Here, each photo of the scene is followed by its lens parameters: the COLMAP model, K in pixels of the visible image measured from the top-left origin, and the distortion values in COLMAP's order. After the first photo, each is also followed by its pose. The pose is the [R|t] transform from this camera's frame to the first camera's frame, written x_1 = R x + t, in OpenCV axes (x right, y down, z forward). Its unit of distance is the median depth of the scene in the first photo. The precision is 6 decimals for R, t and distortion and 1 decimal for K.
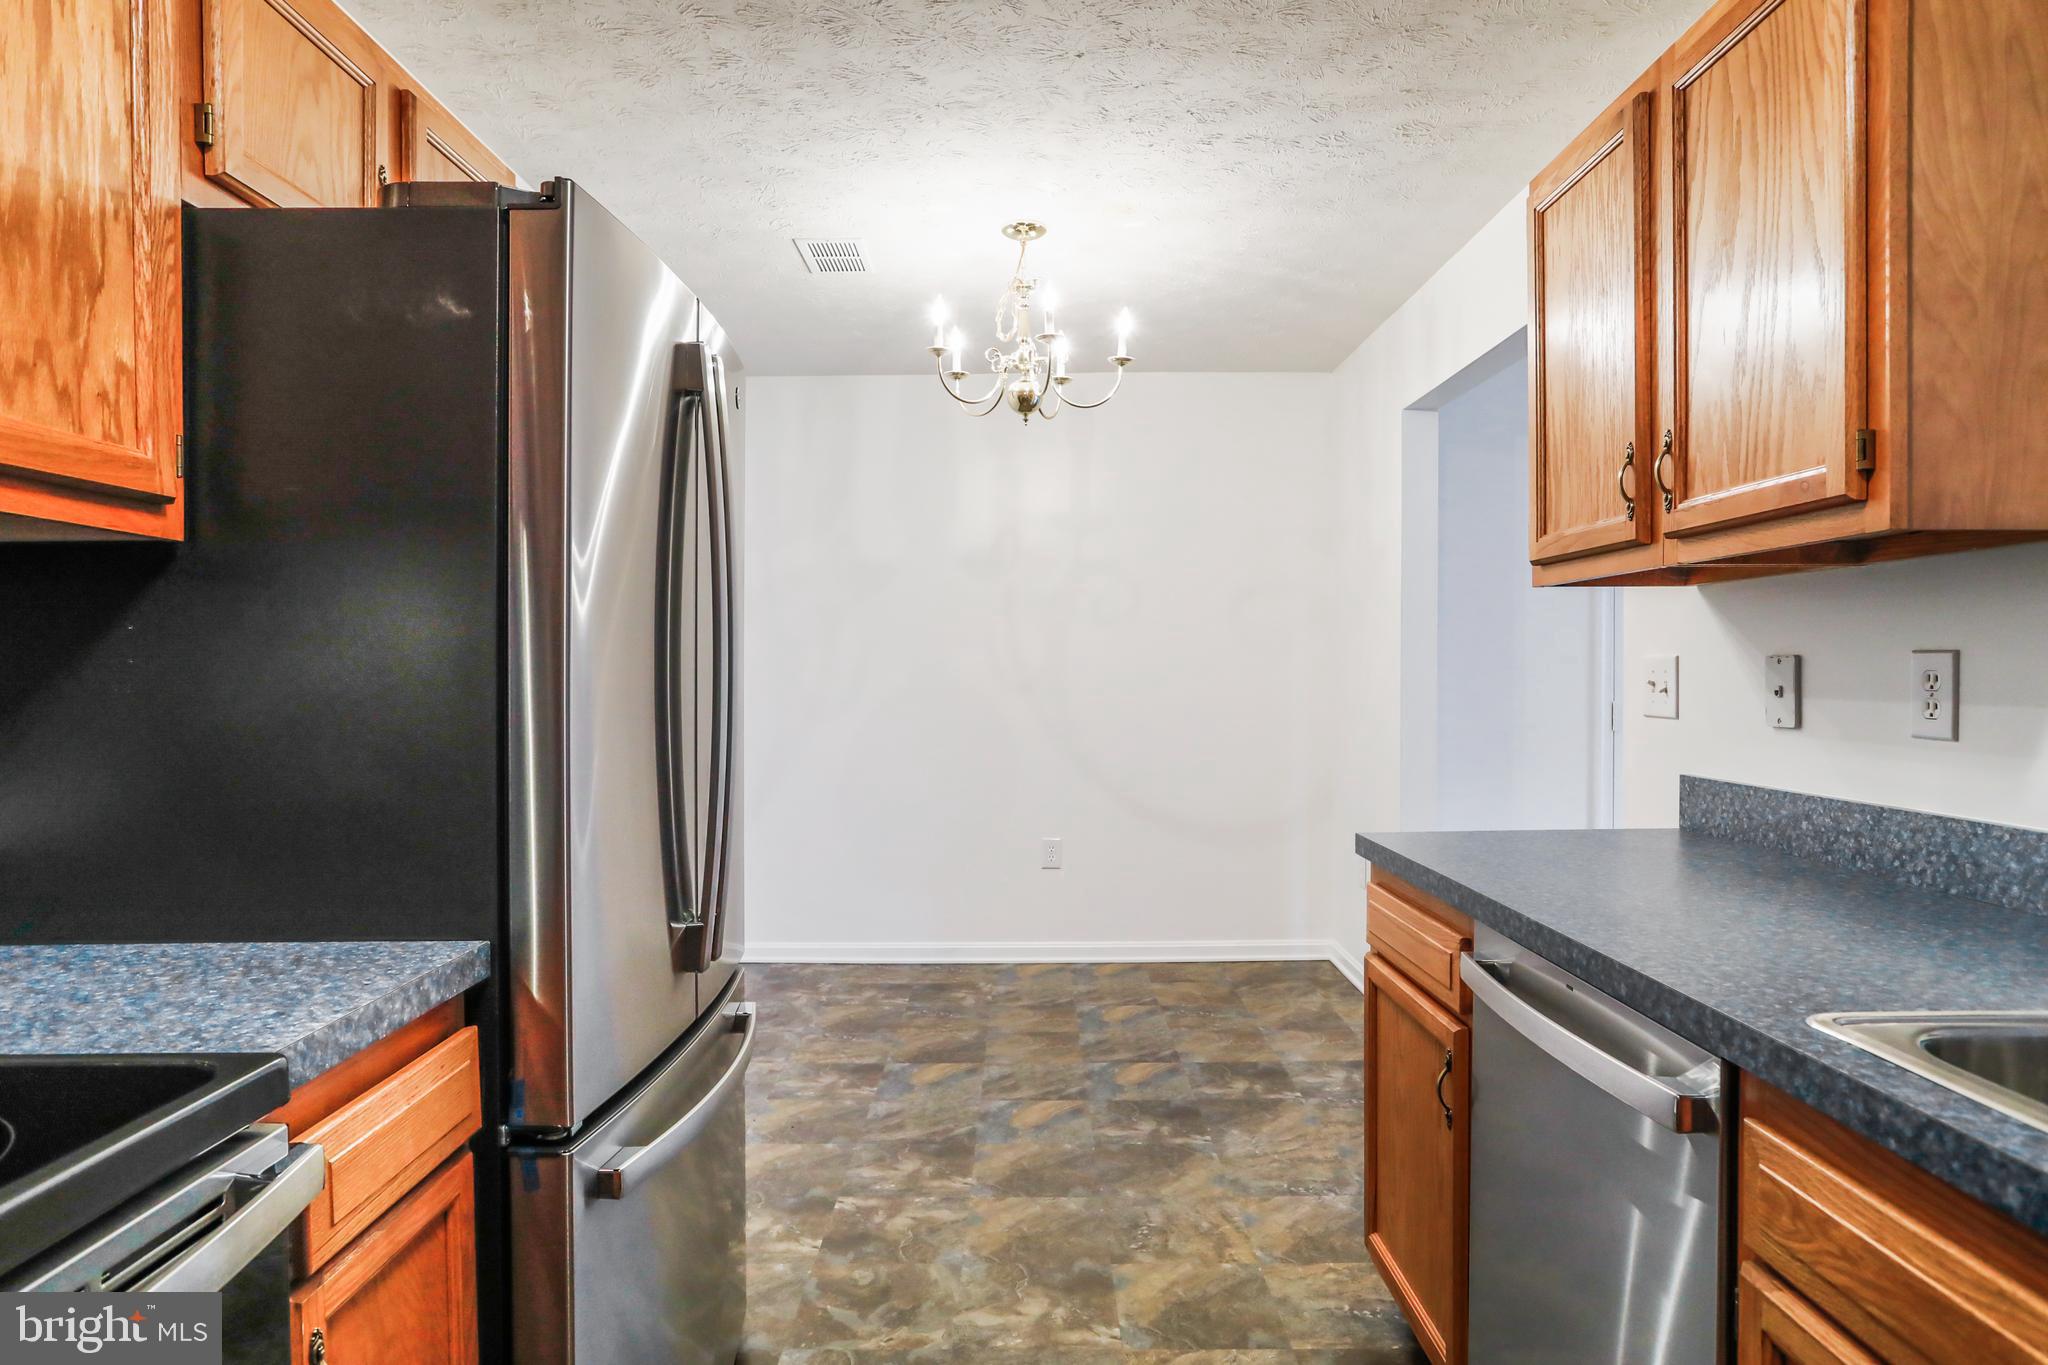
lens RADIAL K [[1161.5, 0, 1018.1], [0, 1161.5, 678.5], [0, 0, 1]] dist [-0.048309, 0.028863]
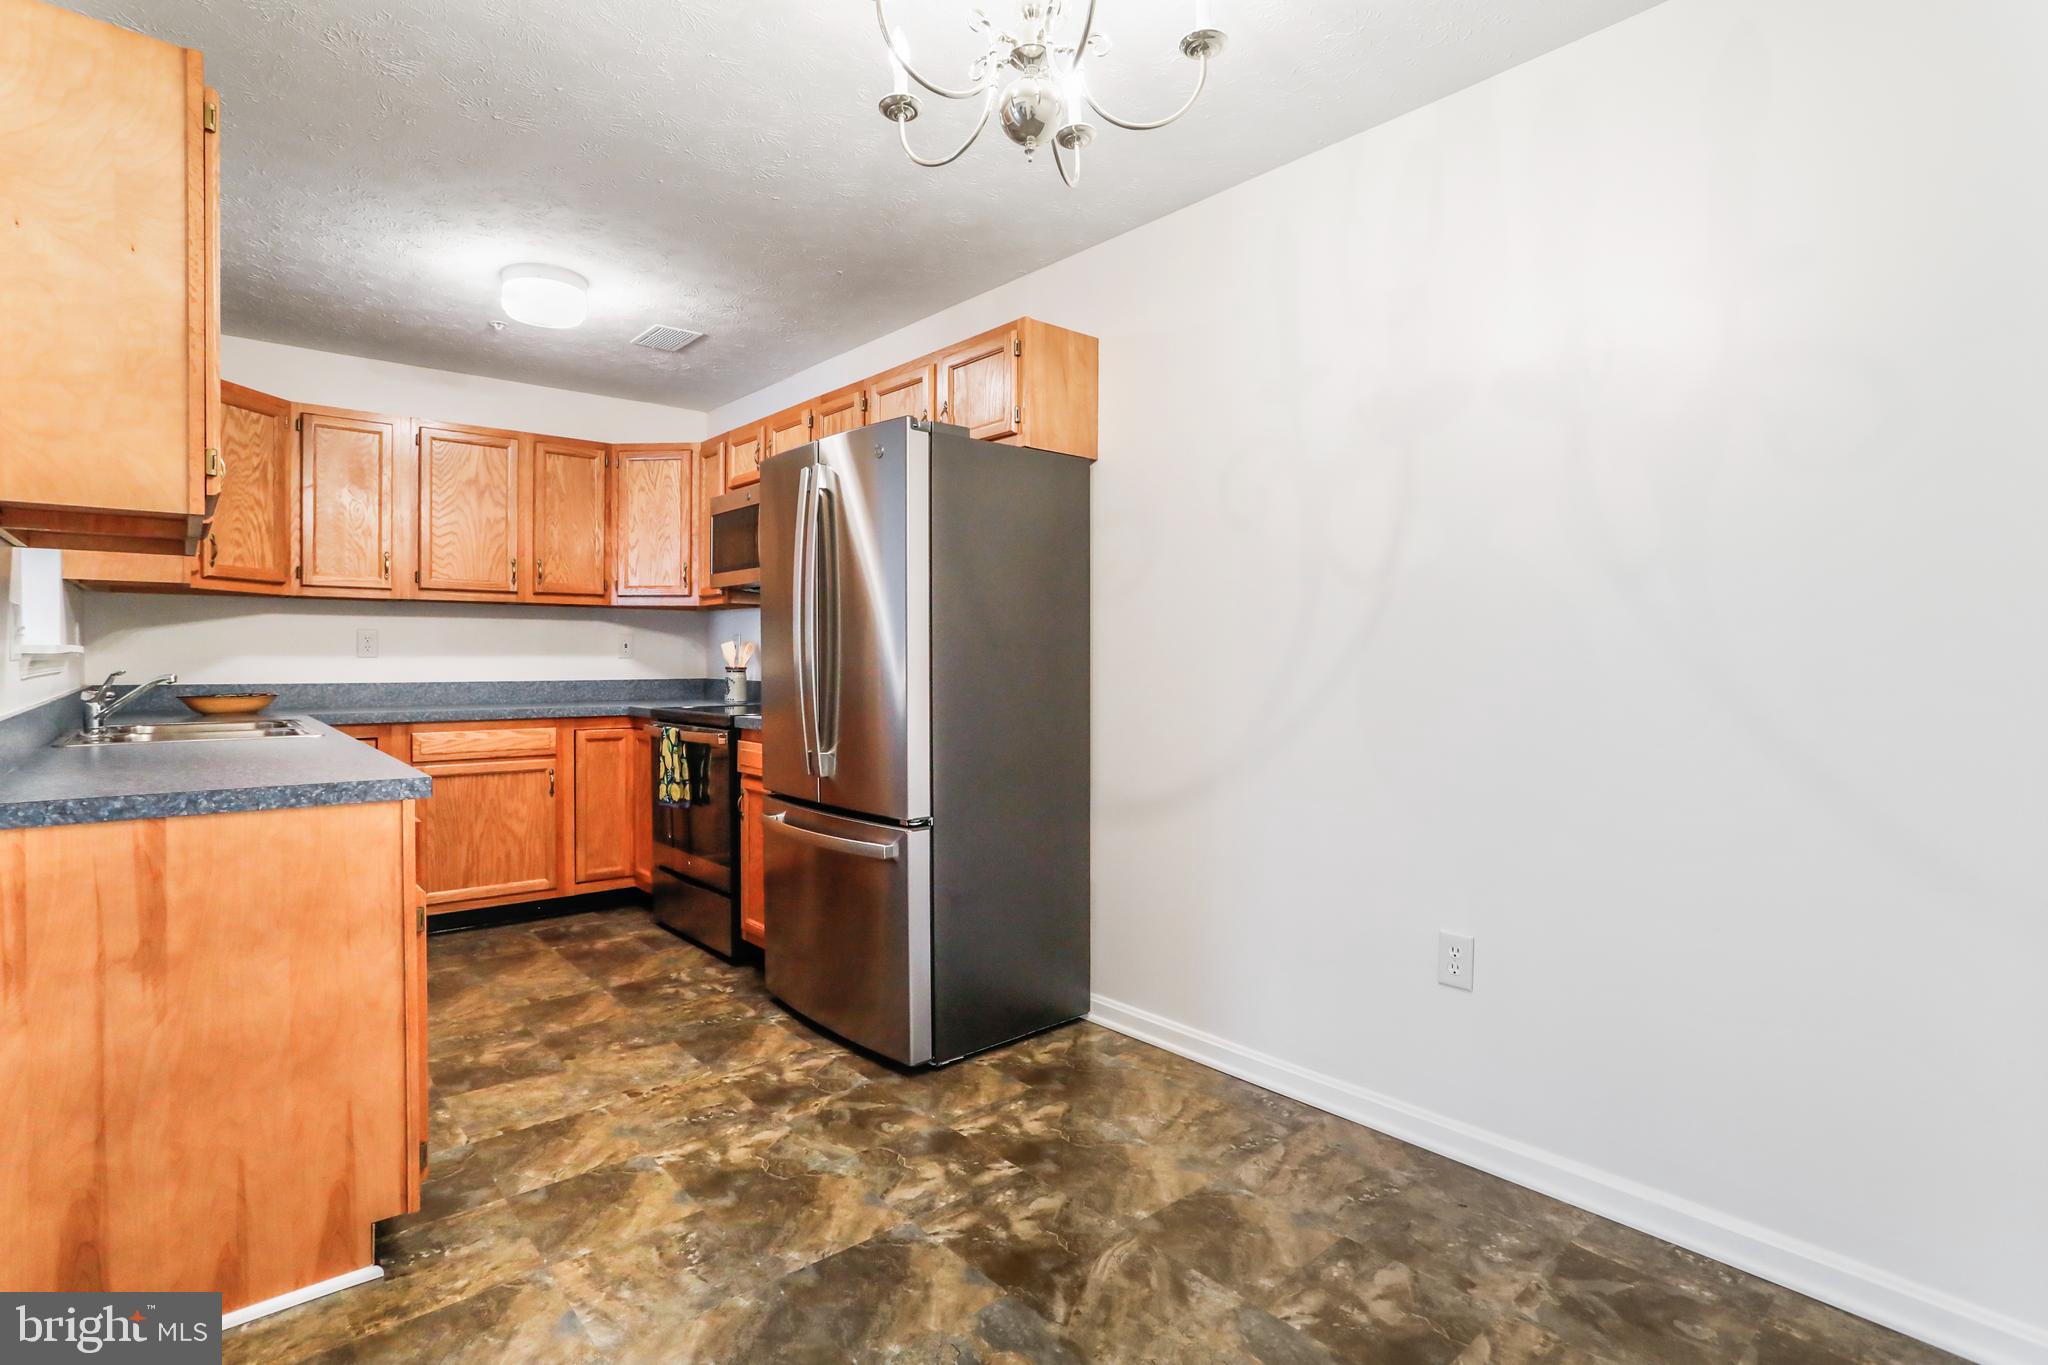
lens RADIAL K [[1002.3, 0, 1009.2], [0, 1002.3, 668.2], [0, 0, 1]] dist [-0.053541, 0.027814]
pose [[-0.754028, 0.011969, -0.656733, 0.466340], [-0.002730, 0.999768, 0.021355, 0.019956], [0.656837, 0.017895, -0.753821, 1.932776]]
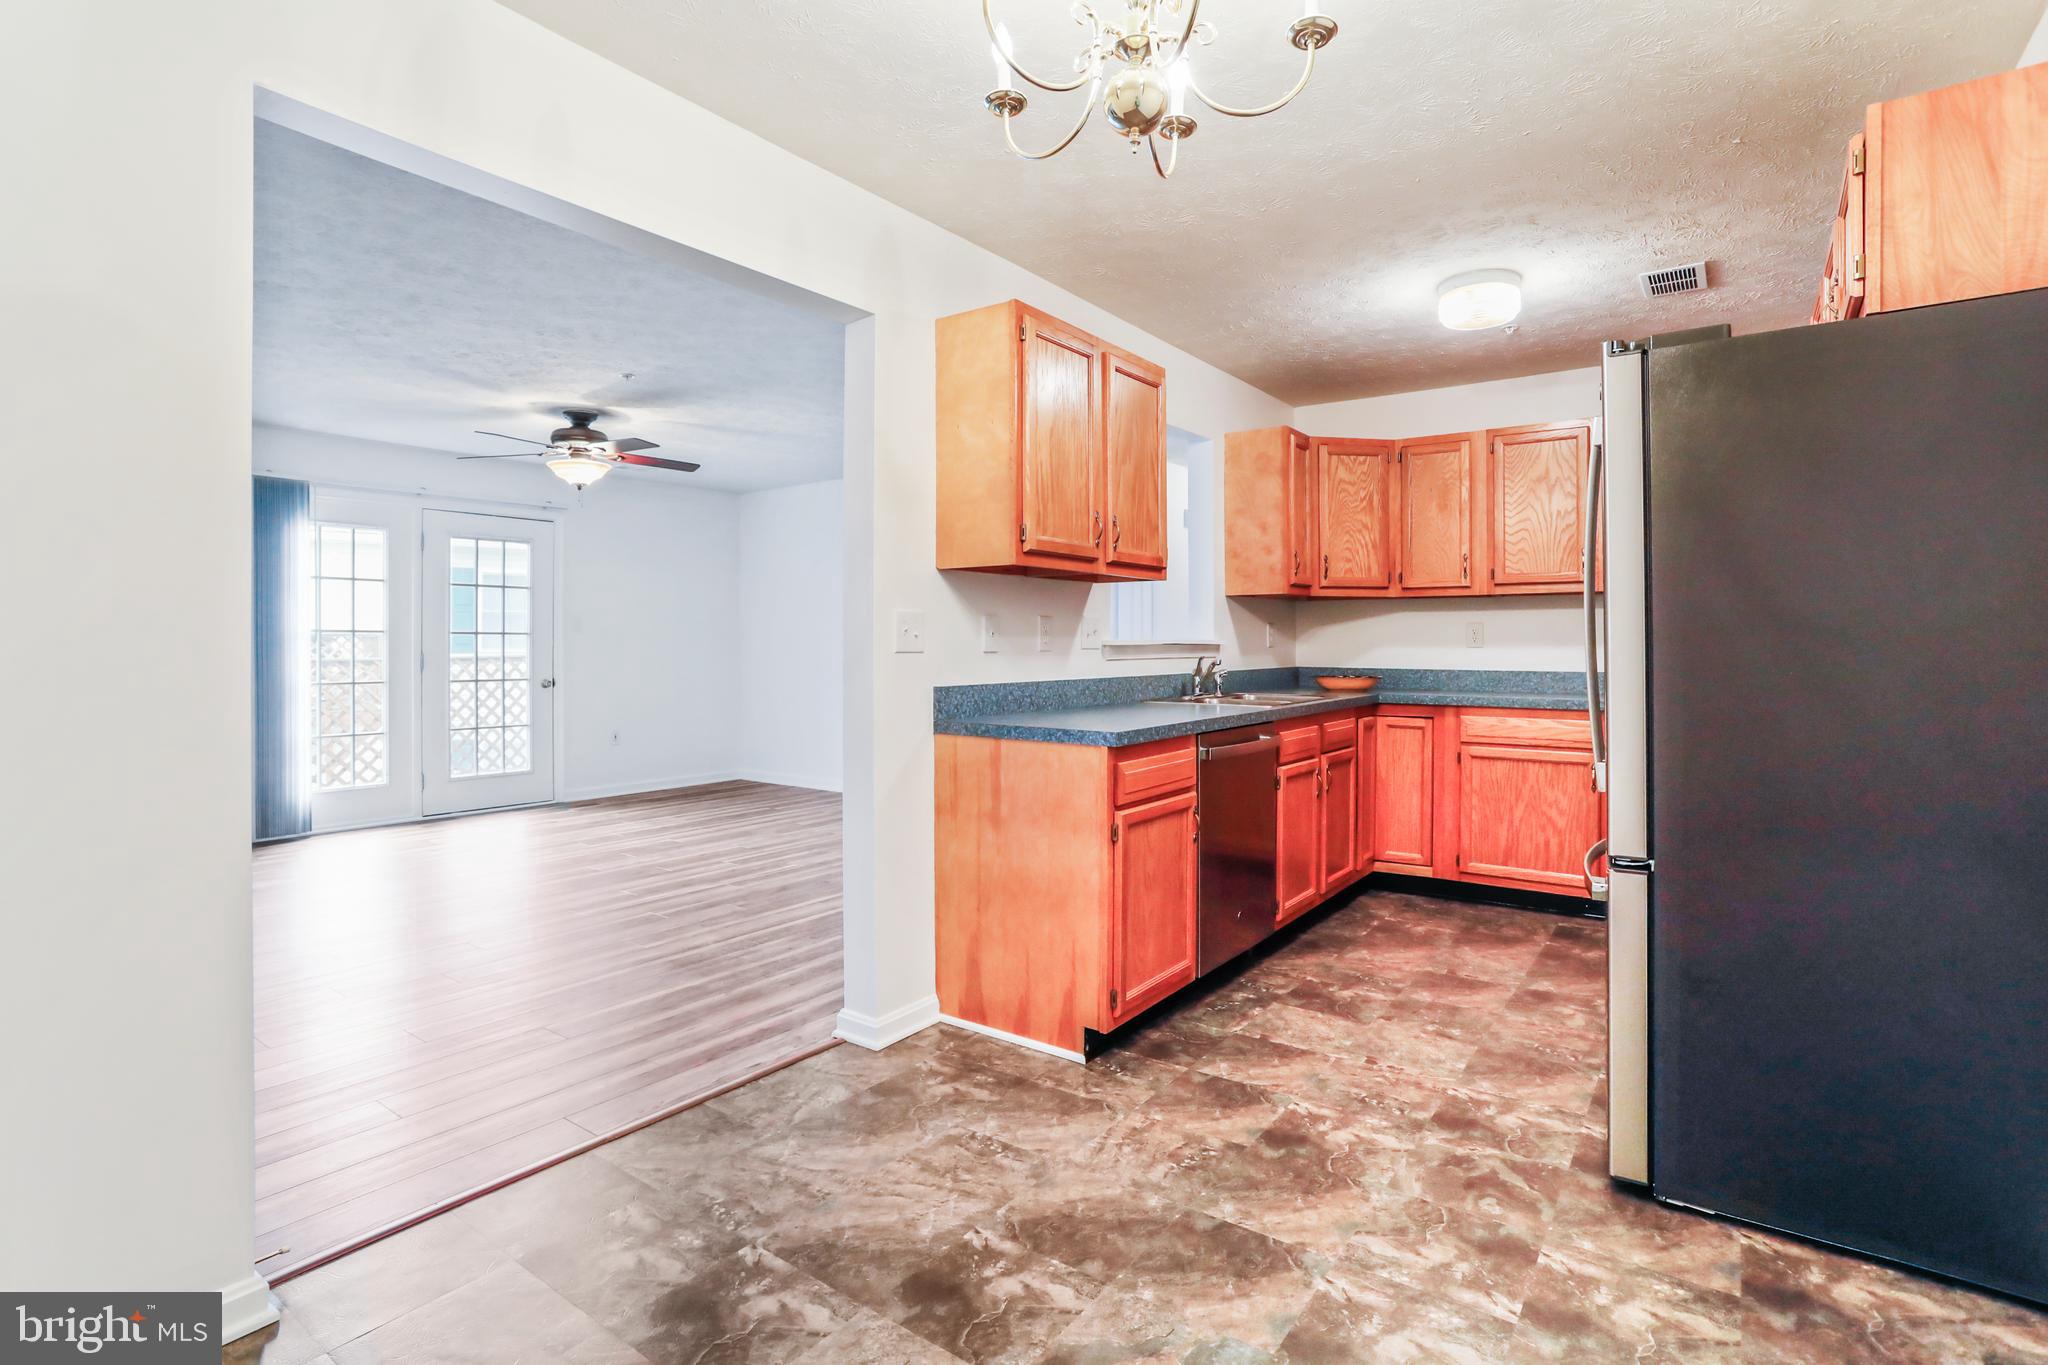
lens RADIAL K [[1002.3, 0, 1013.7], [0, 1002.3, 645.7], [0, 0, 1]] dist [-0.053541, 0.027814]
pose [[-0.809374, 0.005321, 0.587270, -0.318052], [0.009089, 0.999953, 0.003466, 0.022301], [-0.587223, 0.008143, -0.809384, 2.025308]]
